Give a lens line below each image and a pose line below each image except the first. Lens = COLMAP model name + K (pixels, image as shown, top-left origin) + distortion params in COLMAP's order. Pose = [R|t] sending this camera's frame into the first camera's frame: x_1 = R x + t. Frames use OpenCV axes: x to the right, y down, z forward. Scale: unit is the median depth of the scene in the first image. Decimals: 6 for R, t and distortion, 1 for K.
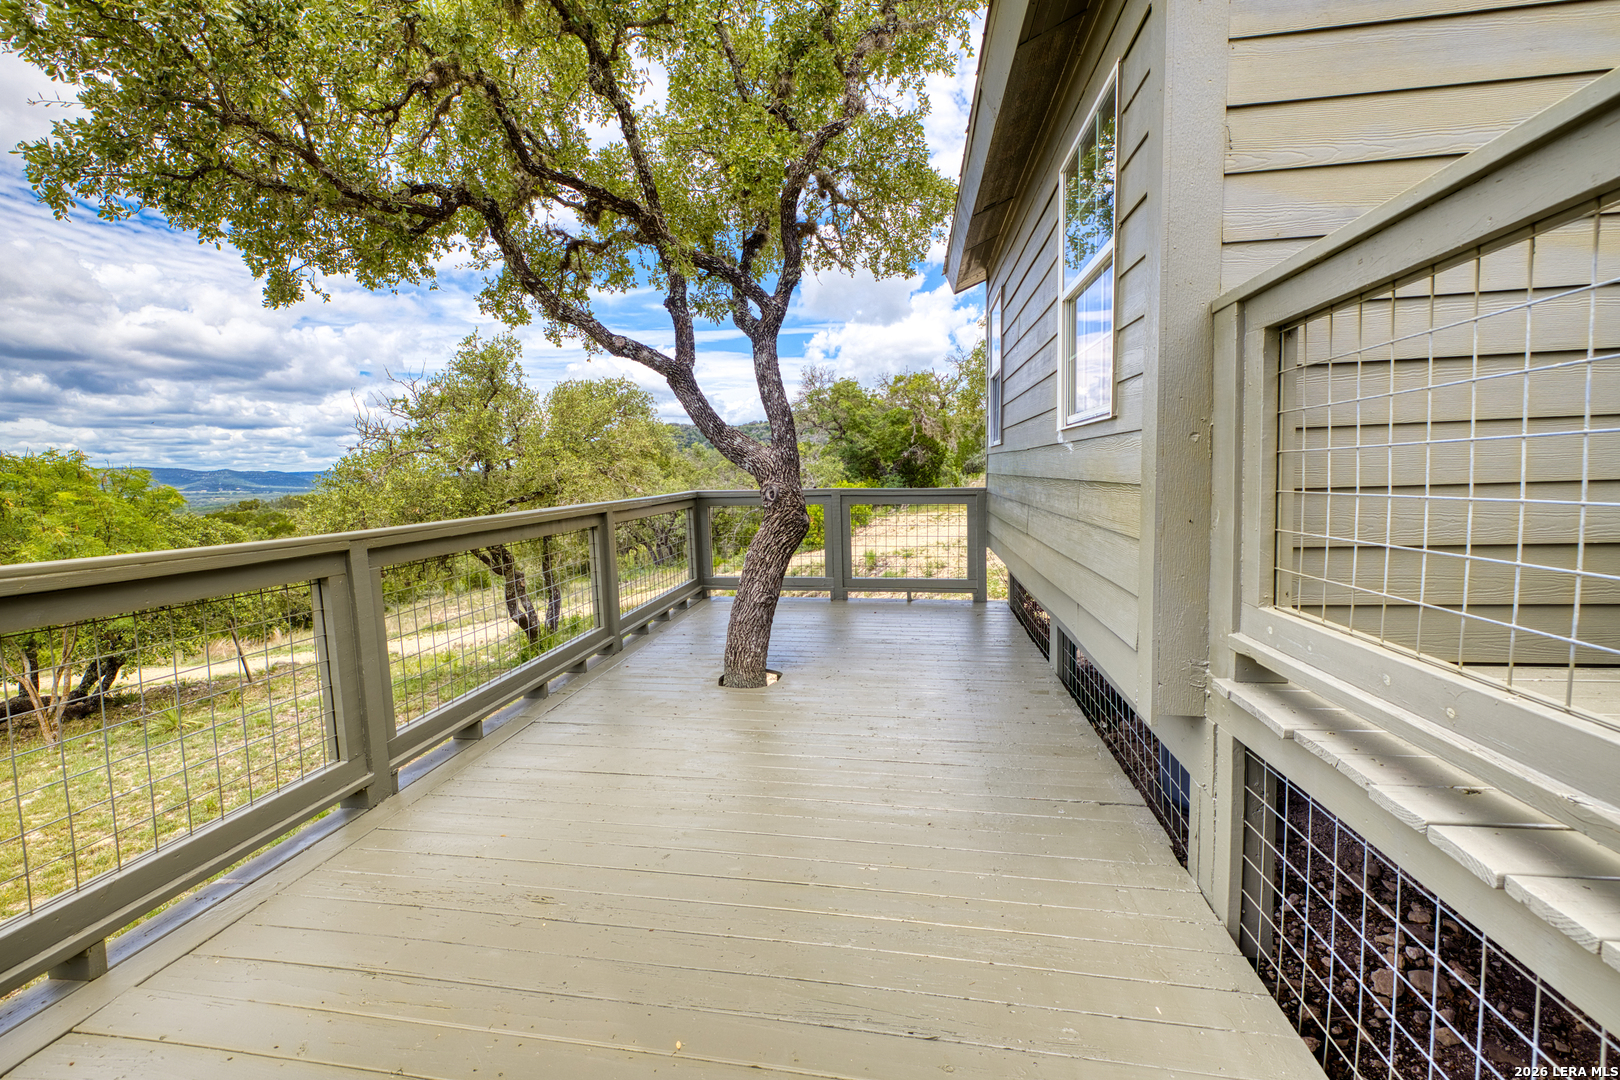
lens RADIAL K [[714.4, 0, 810.0], [0, 714.4, 540.0], [0, 0, 1]] dist [0.002872, 0.000253]
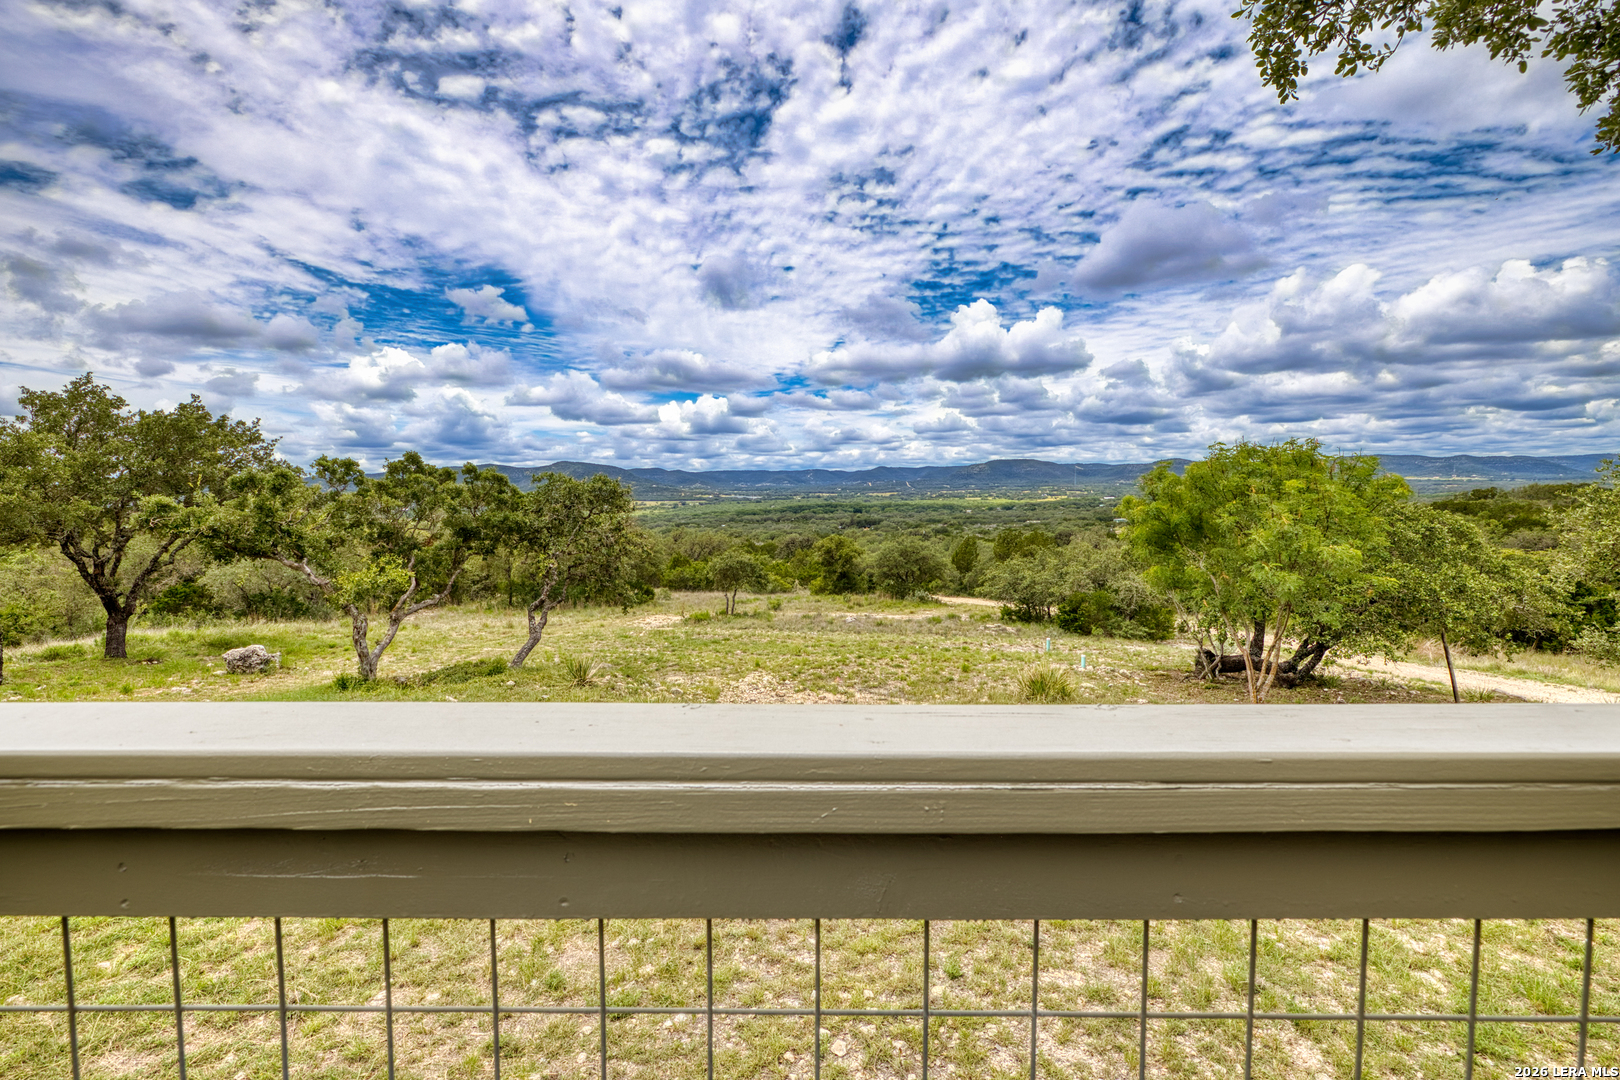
lens RADIAL K [[714.4, 0, 810.0], [0, 714.4, 540.0], [0, 0, 1]] dist [0.002872, 0.000253]
pose [[0.151930, 0.097028, -0.983617, -0.101874], [-0.078107, 0.993236, 0.085912, -0.011372], [0.985300, 0.063775, 0.158481, 0.121196]]
